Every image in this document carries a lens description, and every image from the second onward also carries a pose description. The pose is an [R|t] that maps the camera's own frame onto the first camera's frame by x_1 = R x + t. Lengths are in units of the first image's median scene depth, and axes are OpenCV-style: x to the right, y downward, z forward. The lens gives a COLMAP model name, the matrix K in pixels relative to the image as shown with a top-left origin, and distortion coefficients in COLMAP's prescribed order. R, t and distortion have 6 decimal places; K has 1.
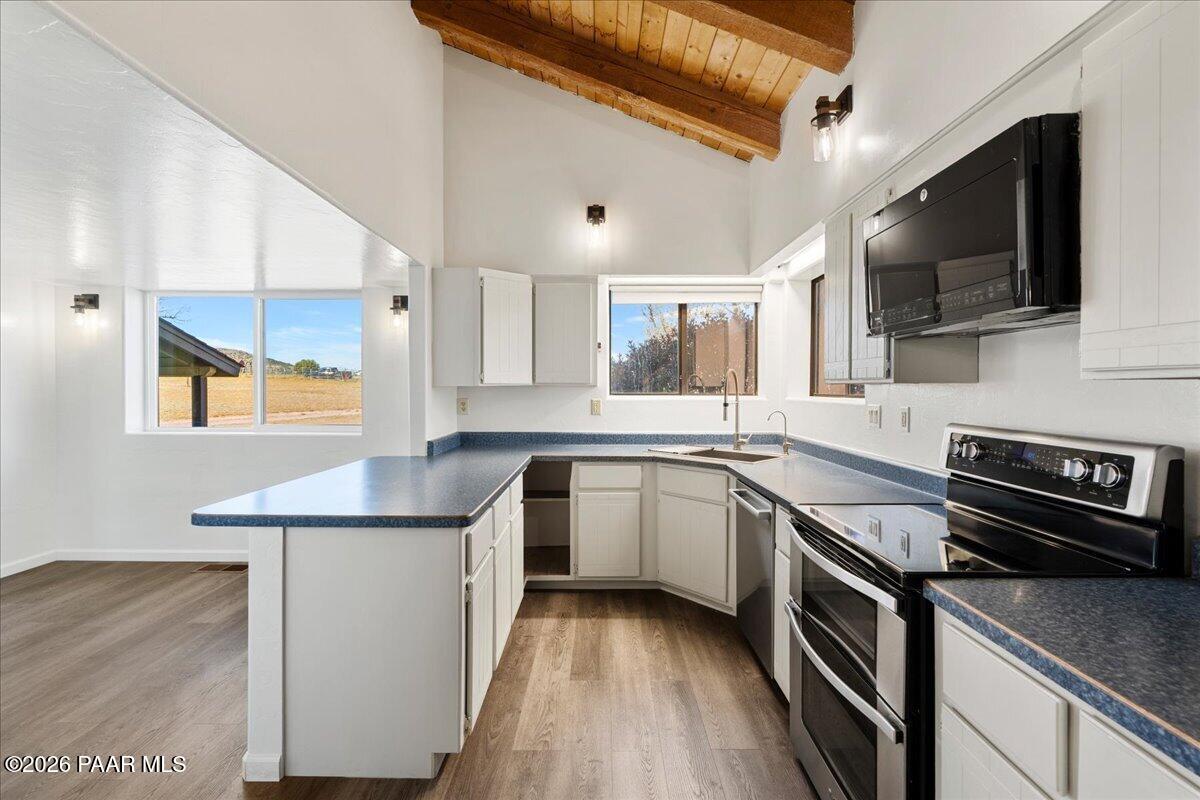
lens RADIAL K [[543.9, 0, 603.5], [0, 543.9, 396.8], [0, 0, 1]] dist [-0.001307, 0.001692]
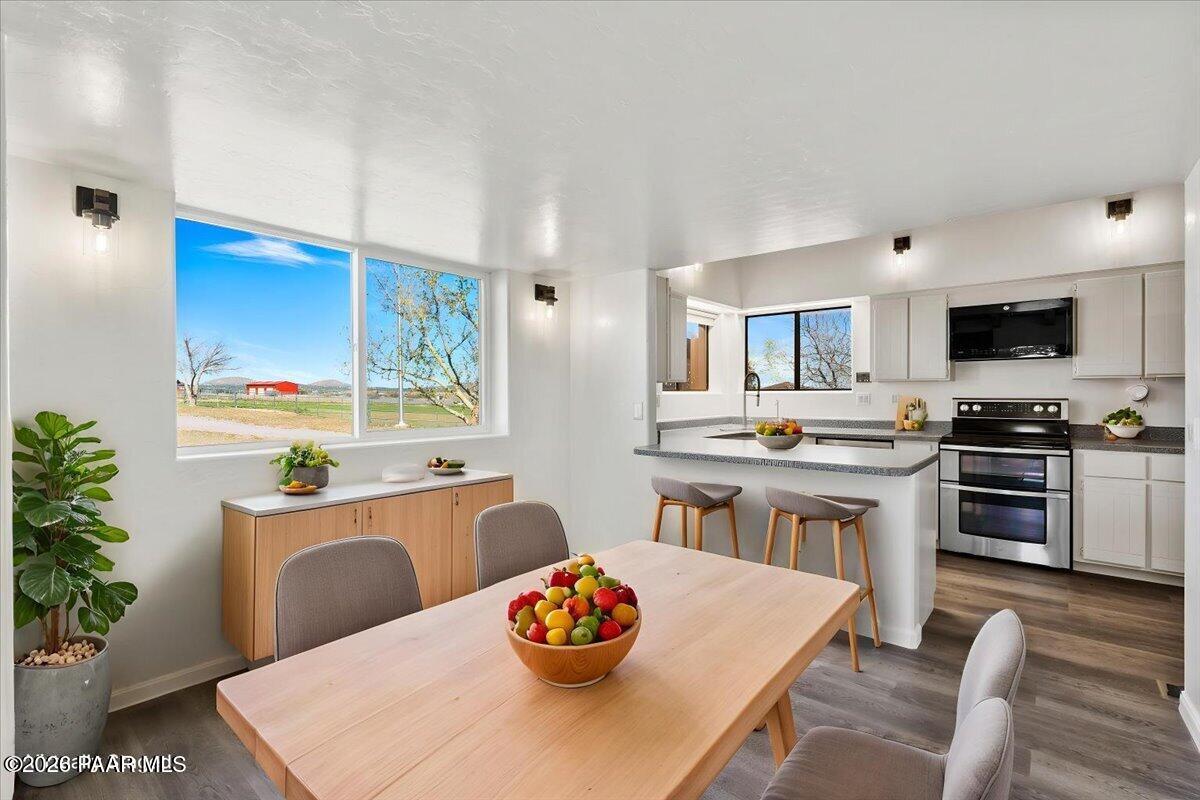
lens RADIAL K [[543.9, 0, 603.5], [0, 543.9, 396.8], [0, 0, 1]] dist [-0.001307, 0.001692]
pose [[0.643517, -0.006263, 0.765406, -2.924092], [0.018224, 0.999808, -0.007141, 0.042969], [-0.765215, 0.018544, 0.643508, 0.890860]]
